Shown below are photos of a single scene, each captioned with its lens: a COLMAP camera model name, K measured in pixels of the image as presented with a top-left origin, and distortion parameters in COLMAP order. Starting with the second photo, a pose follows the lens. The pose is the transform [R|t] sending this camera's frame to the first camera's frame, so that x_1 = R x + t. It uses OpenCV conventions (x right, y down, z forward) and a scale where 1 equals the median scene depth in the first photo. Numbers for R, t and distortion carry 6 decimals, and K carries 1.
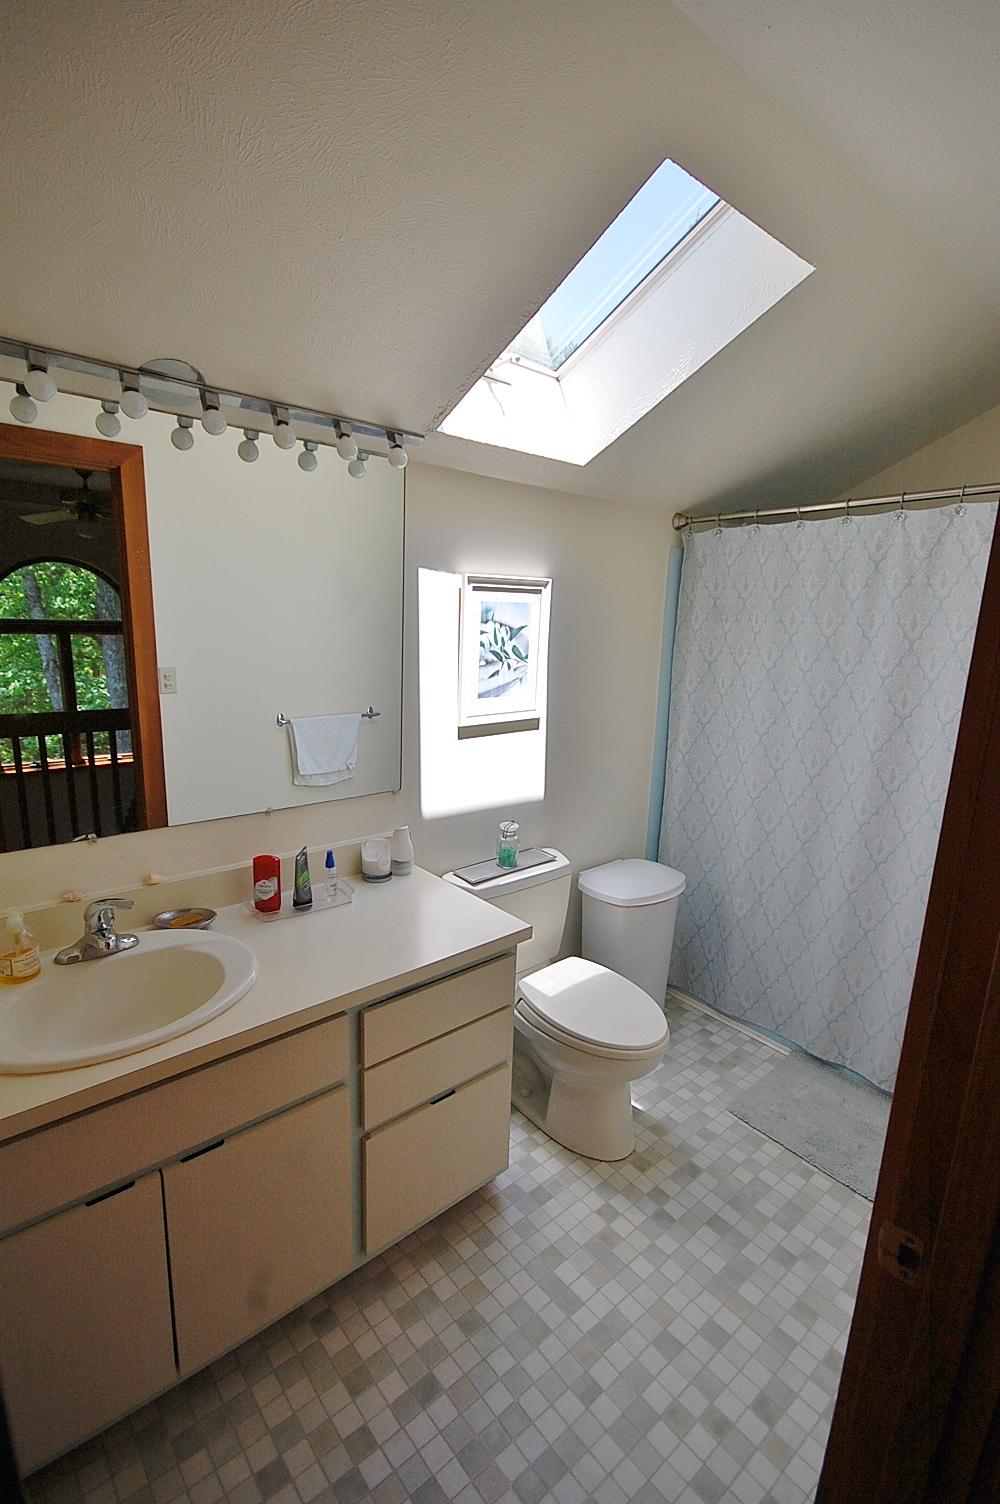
lens RADIAL K [[681.9, 0, 494.9], [0, 681.9, 753.5], [0, 0, 1]] dist [-0.012023, -0.003319]
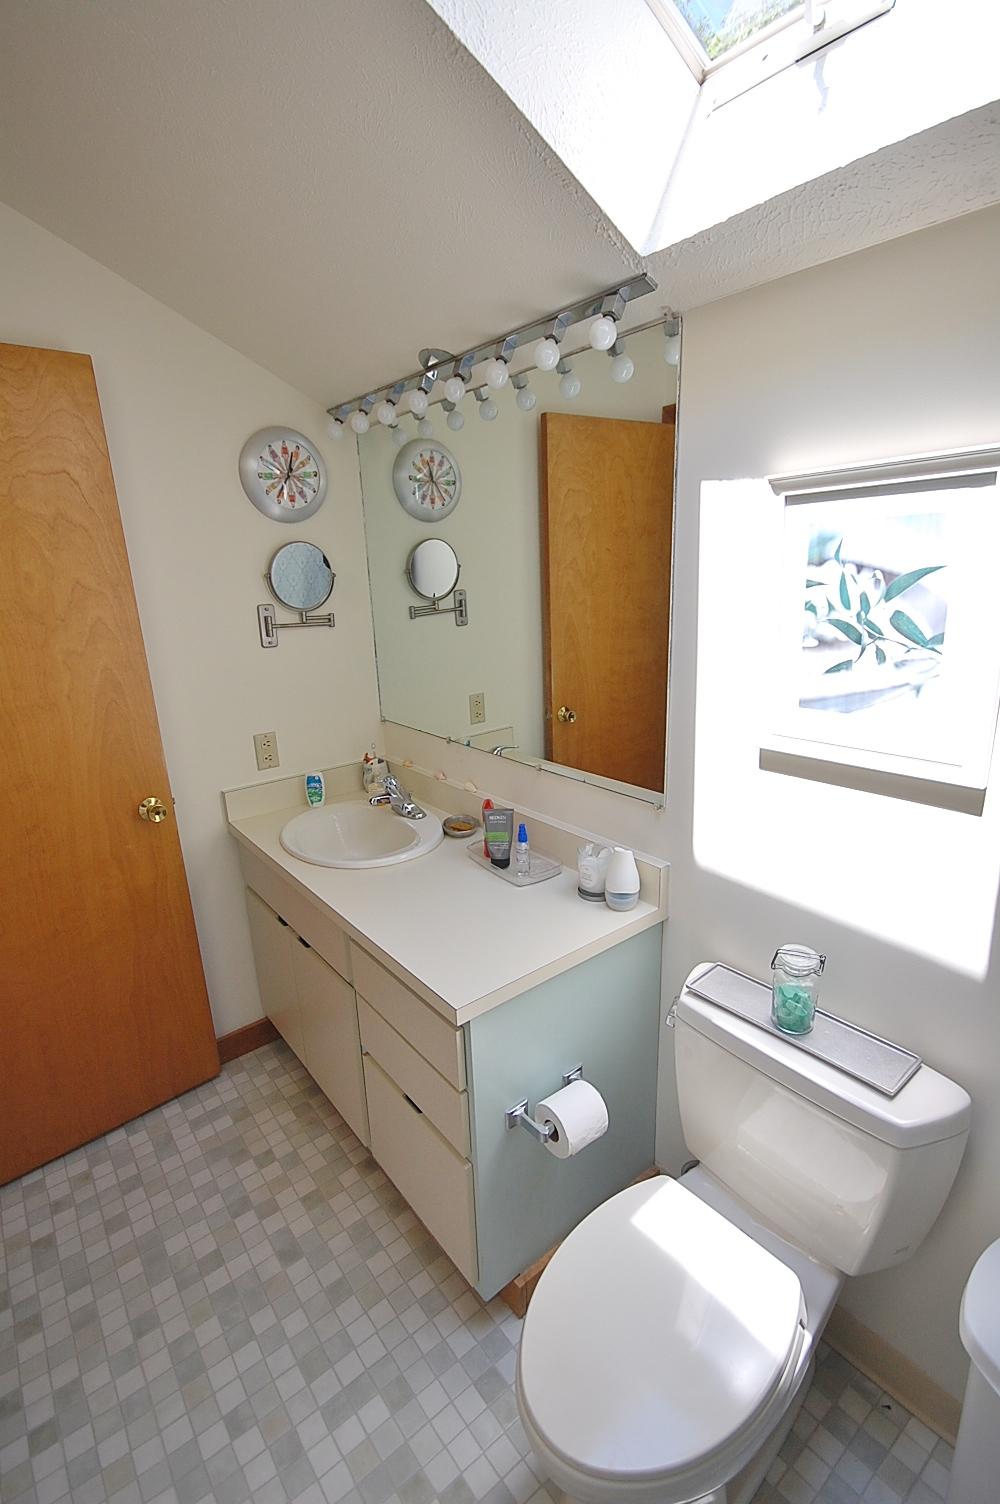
lens RADIAL K [[681.9, 0, 497.6], [0, 681.9, 750.9], [0, 0, 1]] dist [-0.012023, -0.003319]
pose [[-0.037741, 0.235873, -0.971051, 0.522973], [-0.163494, 0.957191, 0.238861, -0.139206], [0.985822, 0.167775, 0.002439, 0.779268]]
